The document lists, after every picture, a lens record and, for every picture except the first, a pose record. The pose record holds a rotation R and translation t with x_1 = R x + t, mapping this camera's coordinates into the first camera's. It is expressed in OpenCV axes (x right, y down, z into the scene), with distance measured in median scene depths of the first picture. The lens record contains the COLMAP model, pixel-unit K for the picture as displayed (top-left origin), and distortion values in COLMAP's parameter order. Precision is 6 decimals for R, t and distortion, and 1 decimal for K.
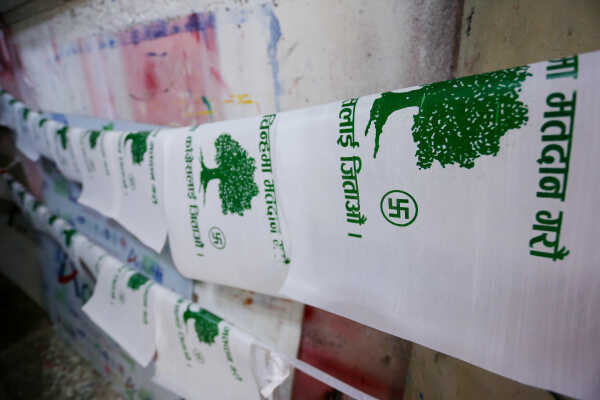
lens RADIAL K [[286.9, 0, 298.8], [0, 286.9, 196.5], [0, 0, 1]] dist [-0.076536, 0.024748]
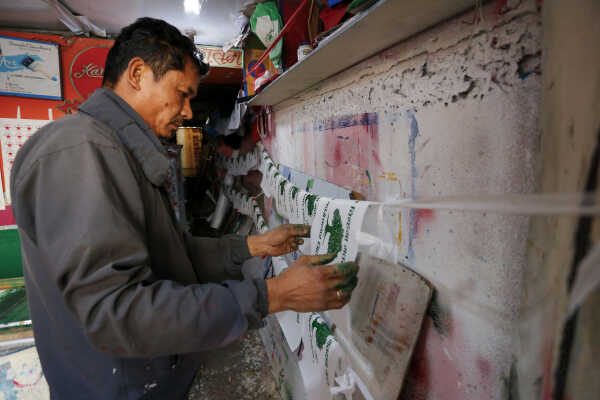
lens RADIAL K [[286.9, 0, 298.8], [0, 286.9, 196.5], [0, 0, 1]] dist [-0.076536, 0.024748]
pose [[0.767781, 0.103572, -0.632285, 0.286428], [-0.205066, 0.974661, -0.089355, -0.050905], [0.607009, 0.198265, 0.769565, -0.209417]]
